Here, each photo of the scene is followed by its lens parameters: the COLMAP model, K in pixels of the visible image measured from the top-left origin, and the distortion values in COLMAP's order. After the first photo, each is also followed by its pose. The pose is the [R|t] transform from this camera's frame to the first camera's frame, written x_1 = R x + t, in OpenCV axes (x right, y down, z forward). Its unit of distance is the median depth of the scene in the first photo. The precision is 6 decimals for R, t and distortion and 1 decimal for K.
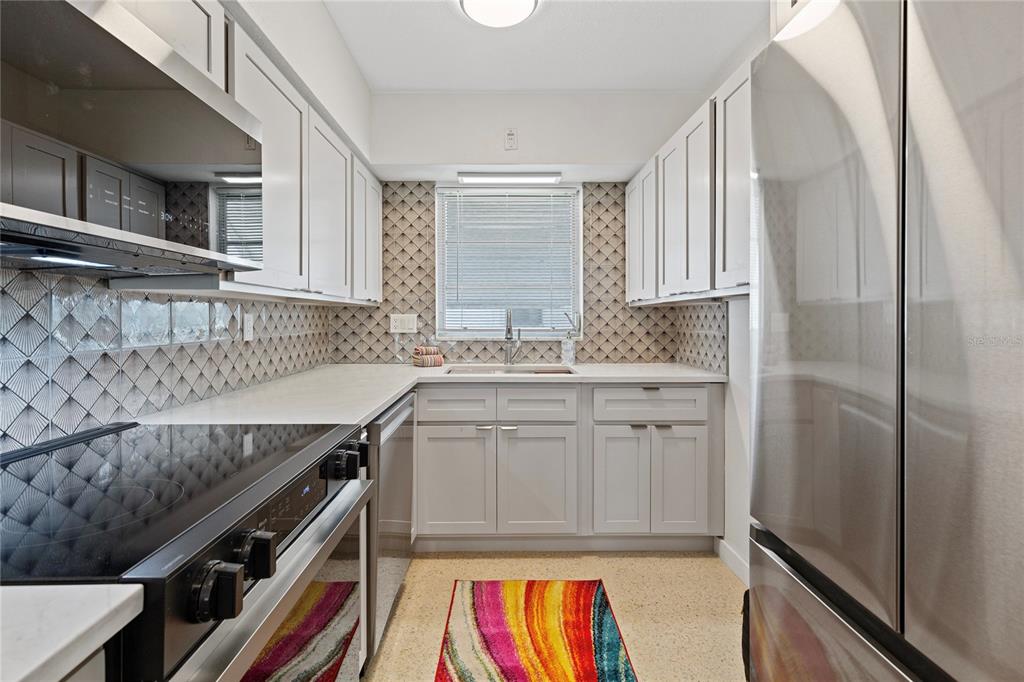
lens RADIAL K [[482.7, 0, 508.8], [0, 482.7, 321.3], [0, 0, 1]] dist [0.018144, -0.000103]
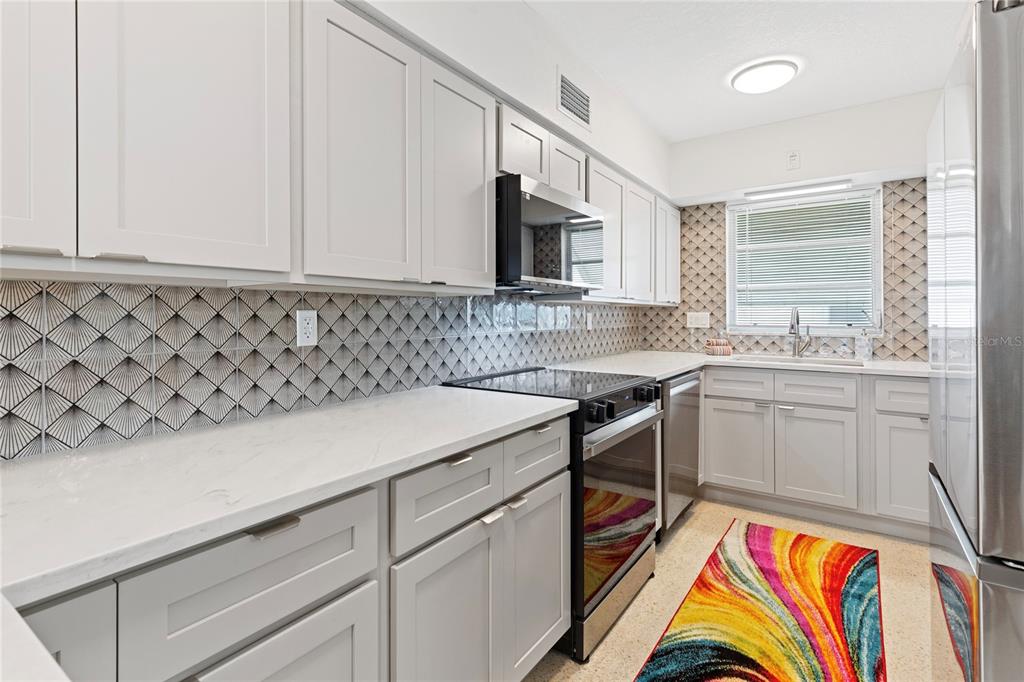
lens RADIAL K [[501.2, 0, 493.6], [0, 501.2, 313.0], [0, 0, 1]] dist [0.002173, 0.000026]
pose [[0.801013, -0.003645, -0.598636, 0.160179], [-0.004581, 0.999915, -0.012218, 0.005519], [0.598630, 0.012529, 0.800928, -0.414121]]
